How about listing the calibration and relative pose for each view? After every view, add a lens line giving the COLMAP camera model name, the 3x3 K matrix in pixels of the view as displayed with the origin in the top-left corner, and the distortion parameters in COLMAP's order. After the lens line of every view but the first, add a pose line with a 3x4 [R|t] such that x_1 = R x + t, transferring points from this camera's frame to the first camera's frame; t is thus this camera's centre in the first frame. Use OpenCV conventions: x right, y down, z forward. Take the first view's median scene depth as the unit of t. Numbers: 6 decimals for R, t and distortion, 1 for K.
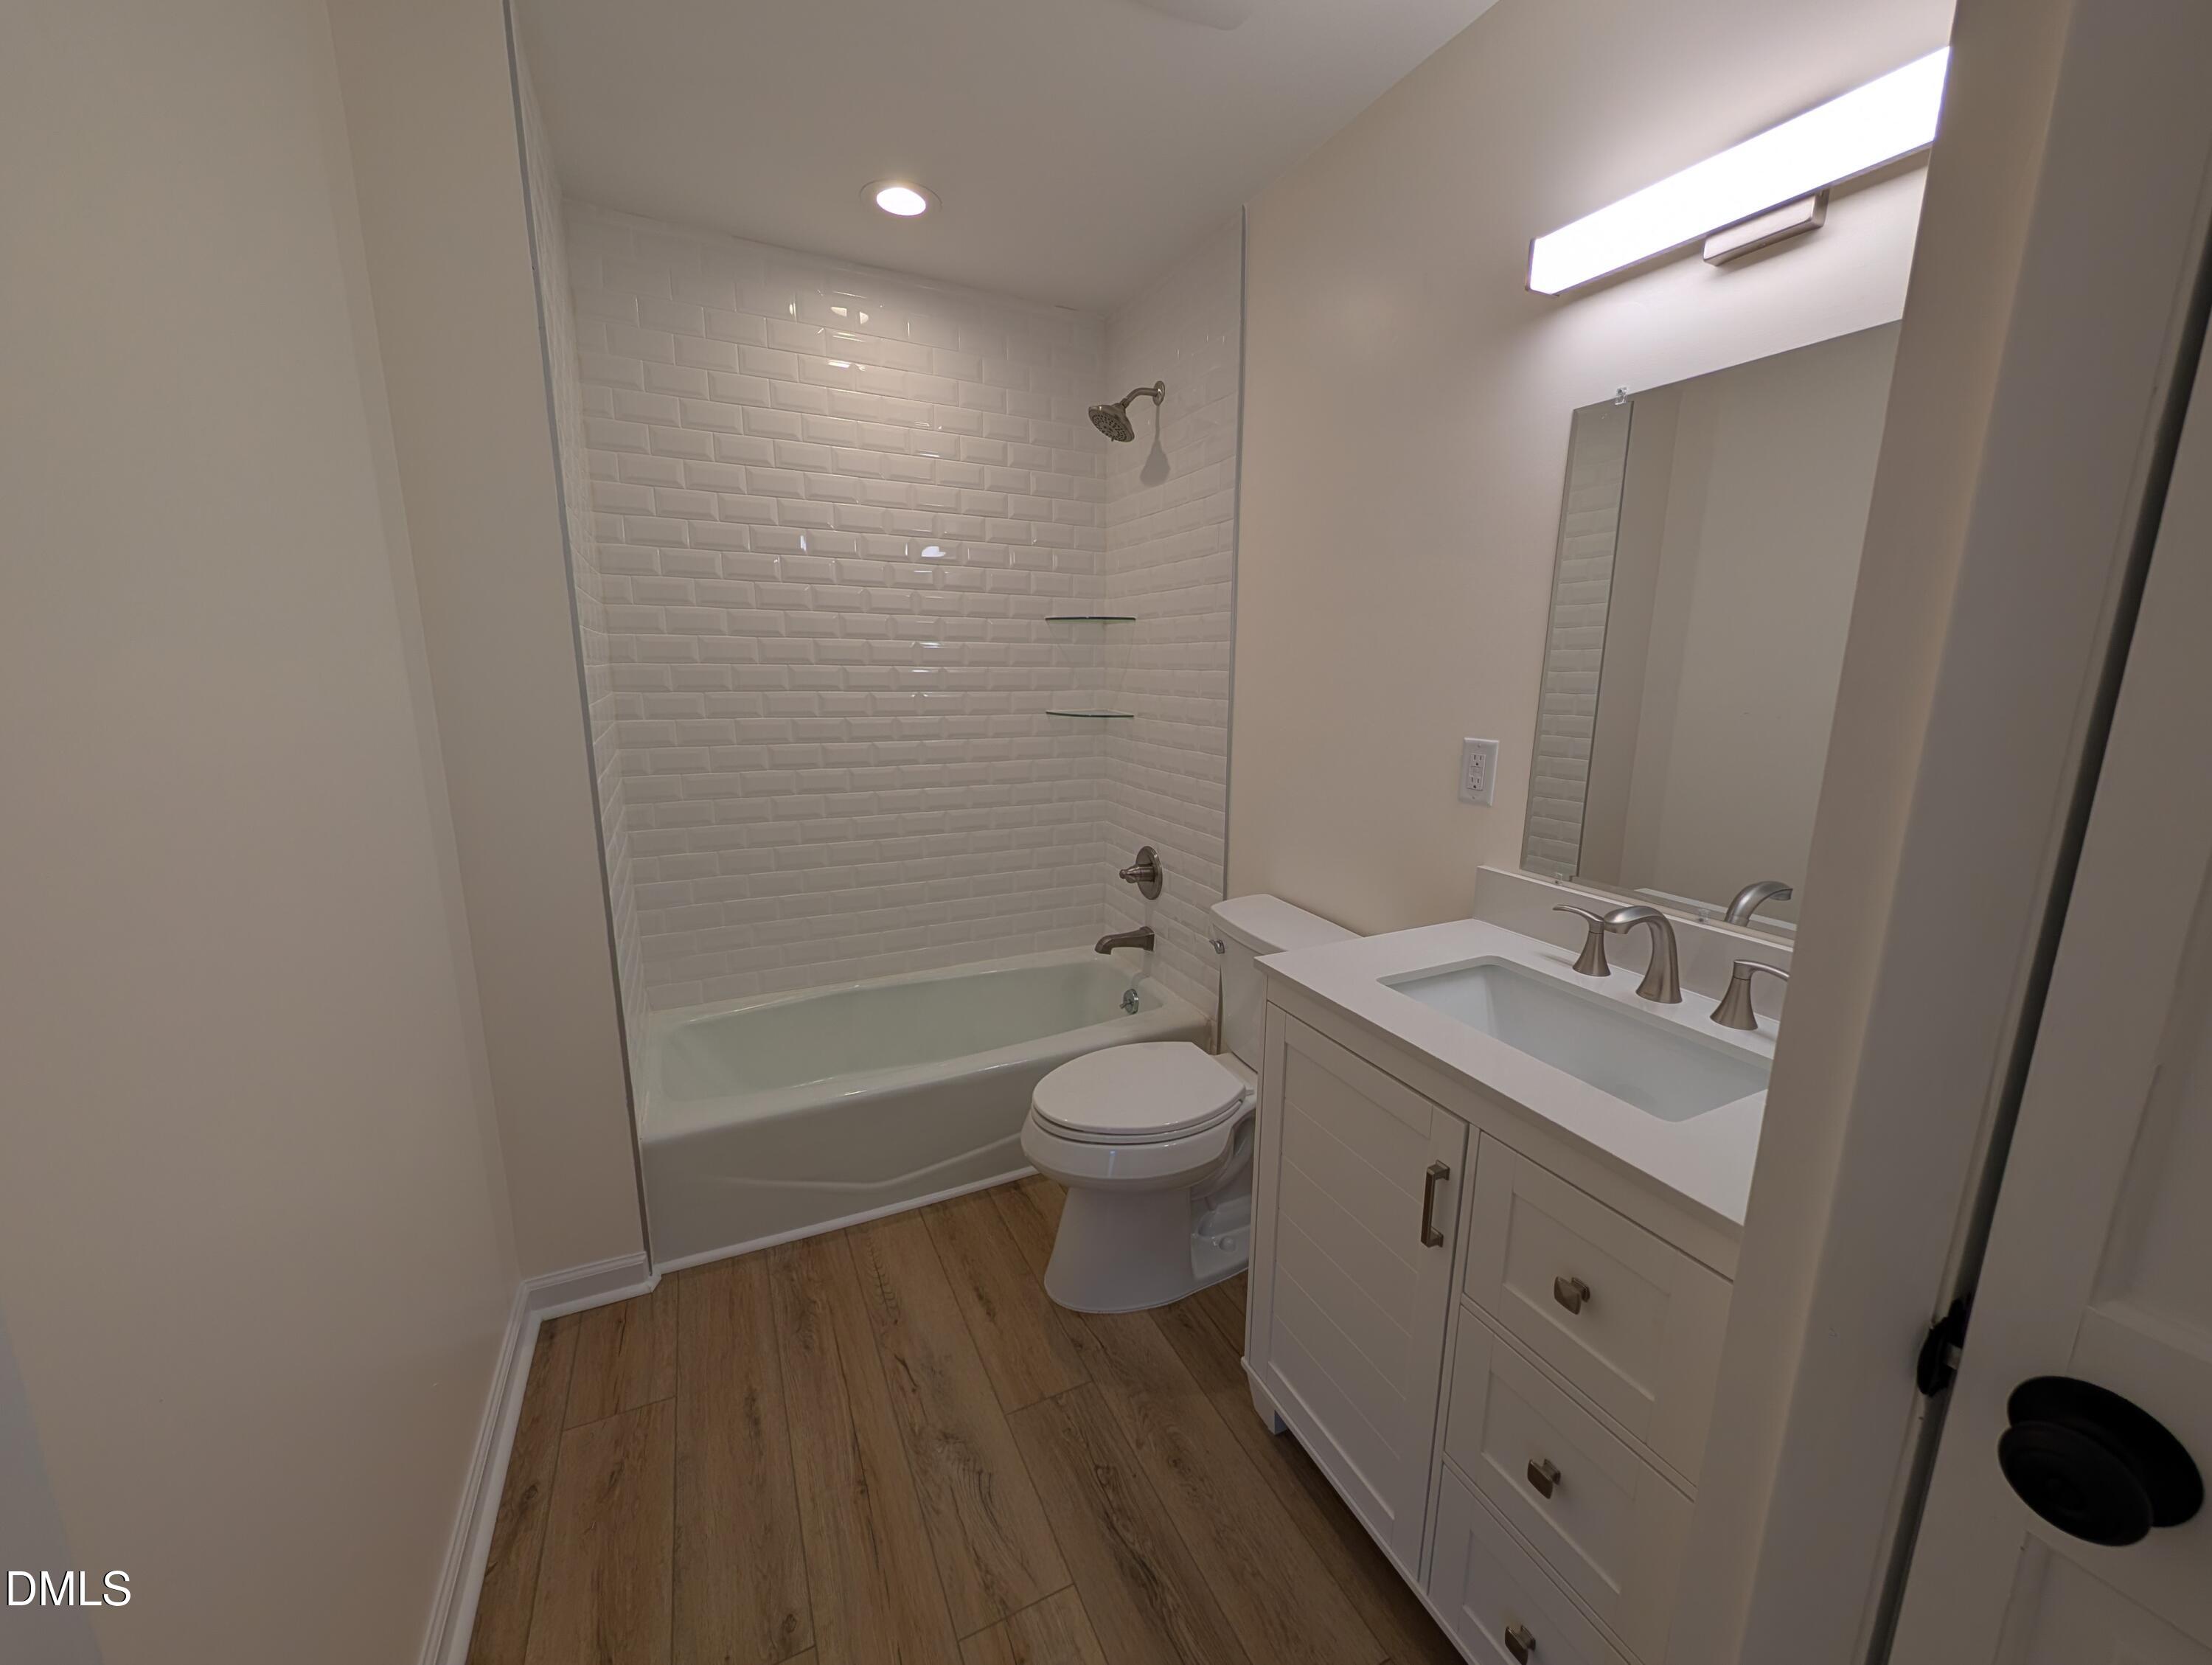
lens RADIAL K [[835.9, 0, 1108.3], [0, 835.9, 833.0], [0, 0, 1]] dist [-0.001748, 0.000071]
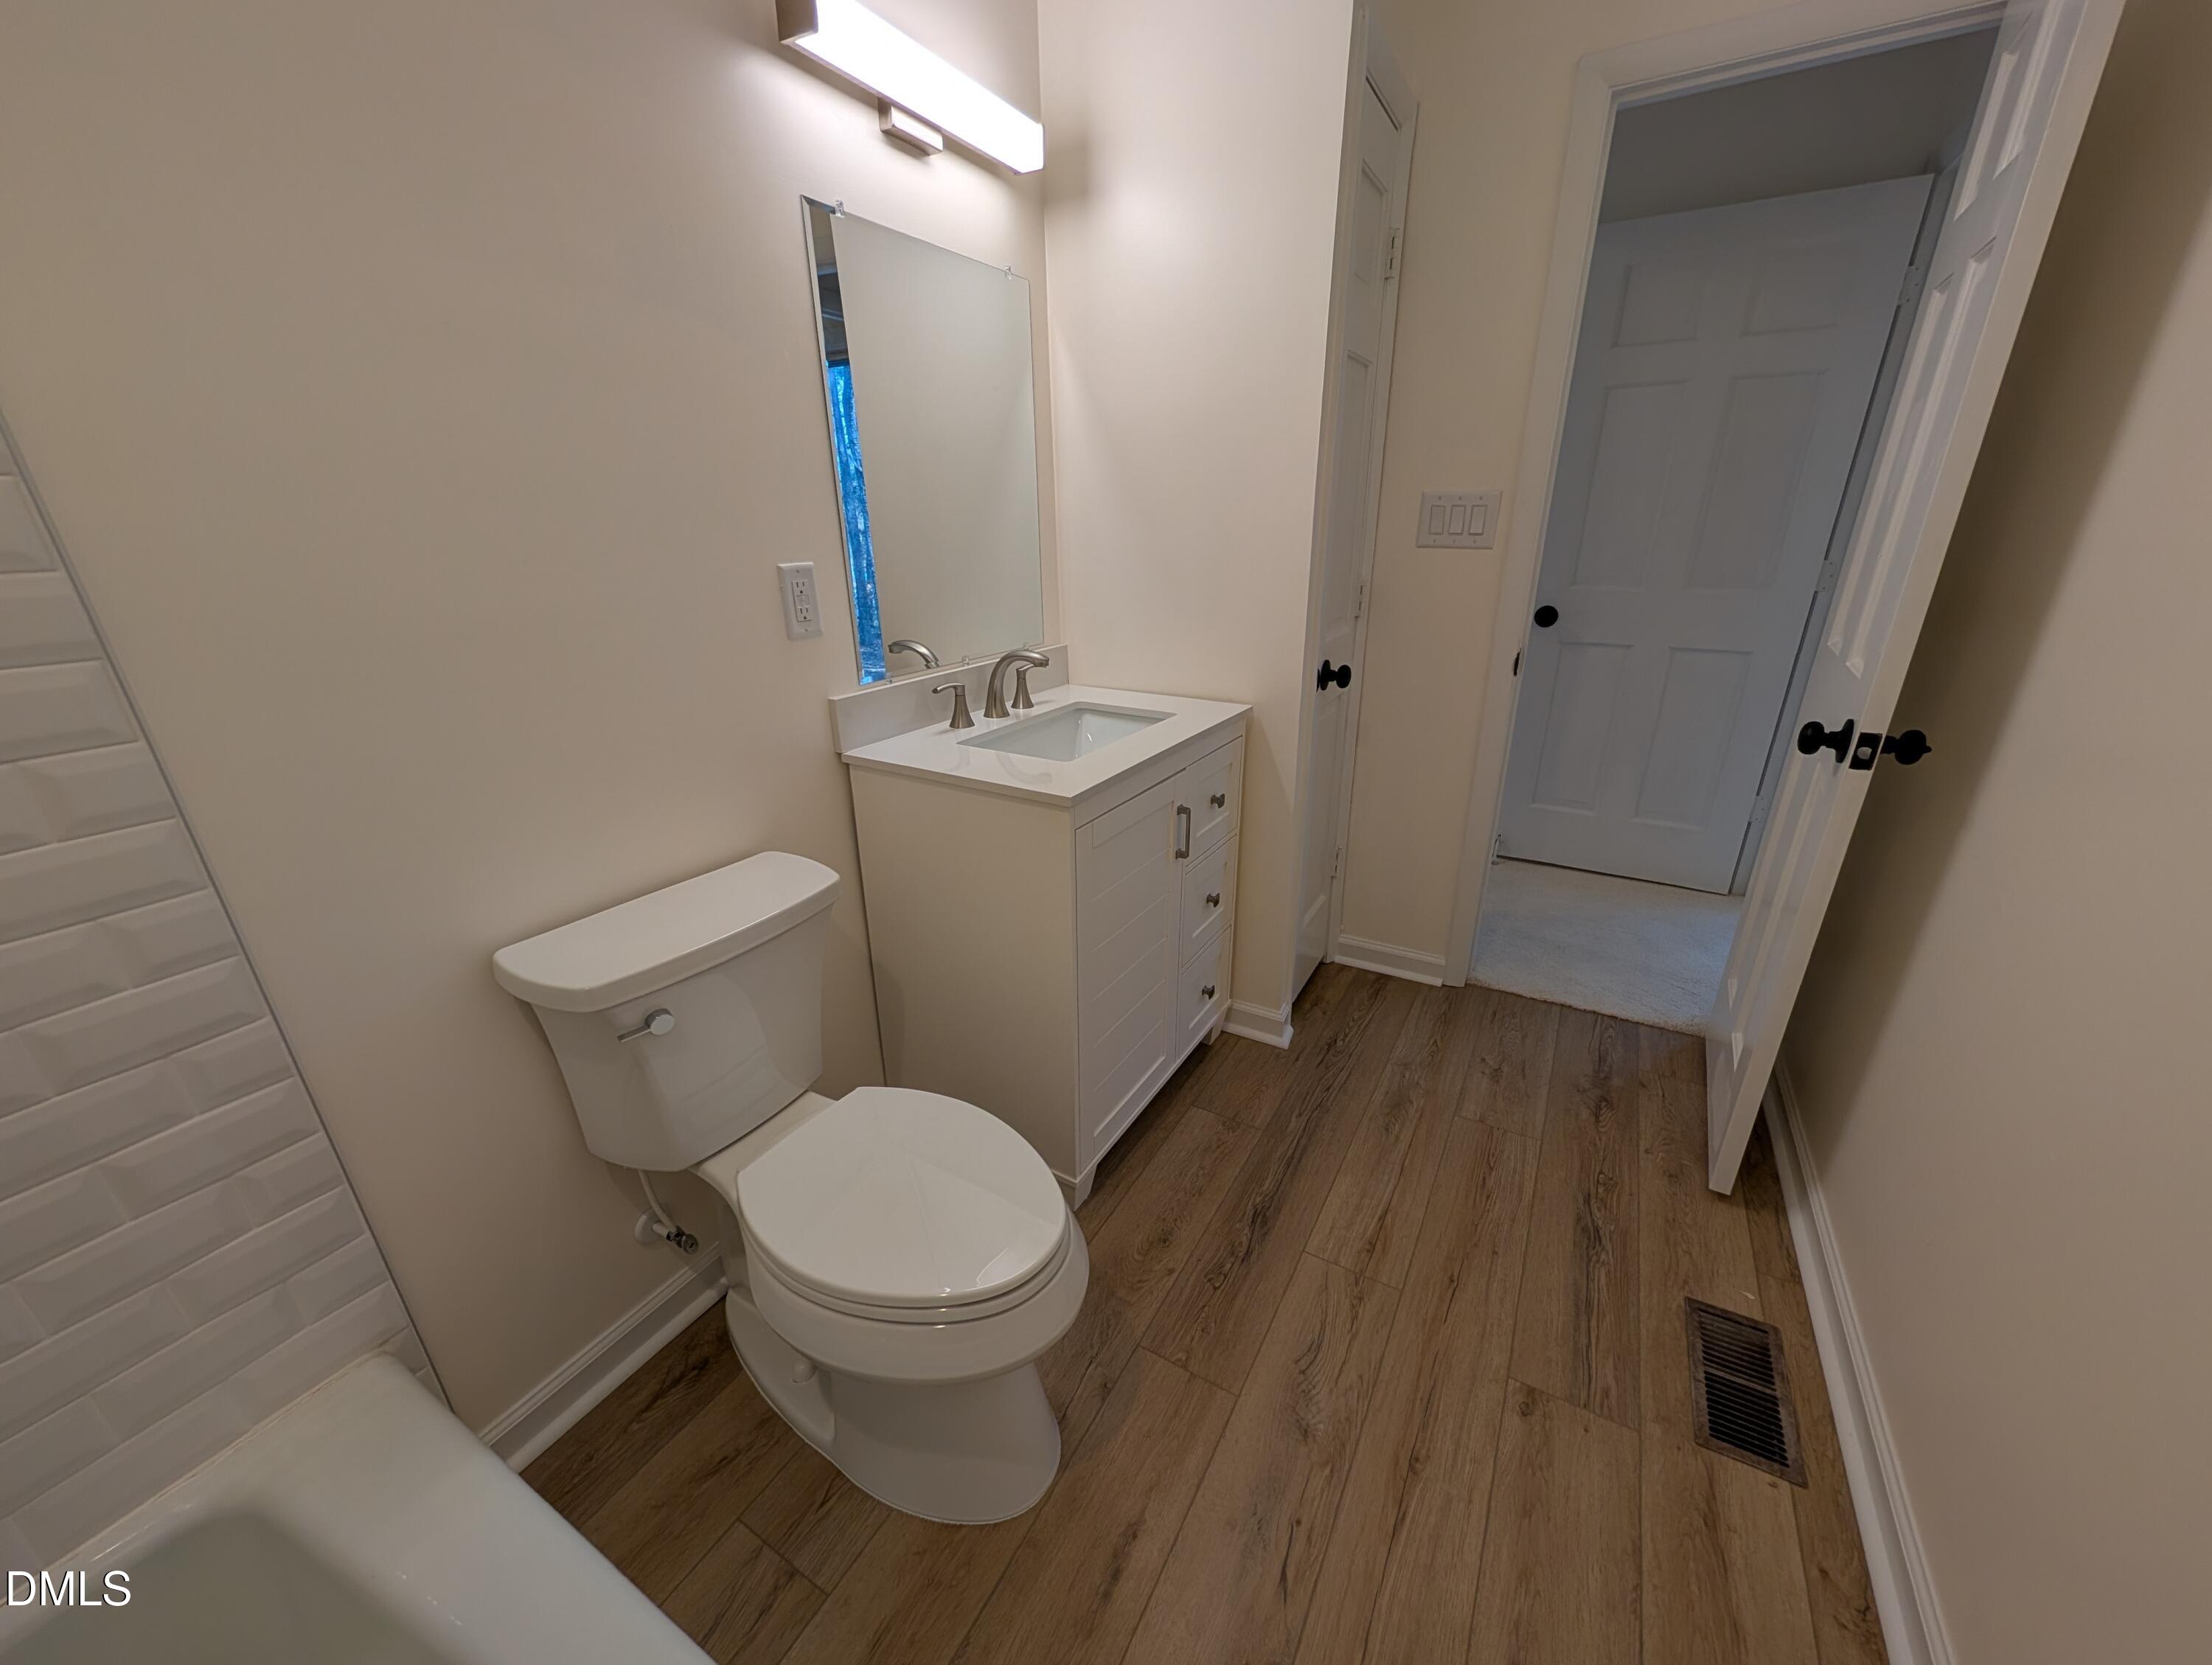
lens RADIAL K [[835.9, 0, 1111.5], [0, 835.9, 835.2], [0, 0, 1]] dist [-0.001748, 0.000071]
pose [[-0.555920, -0.302103, 0.774395, -0.587819], [0.176161, 0.867639, 0.464941, -0.239832], [-0.812355, 0.394888, -0.429119, 1.356666]]
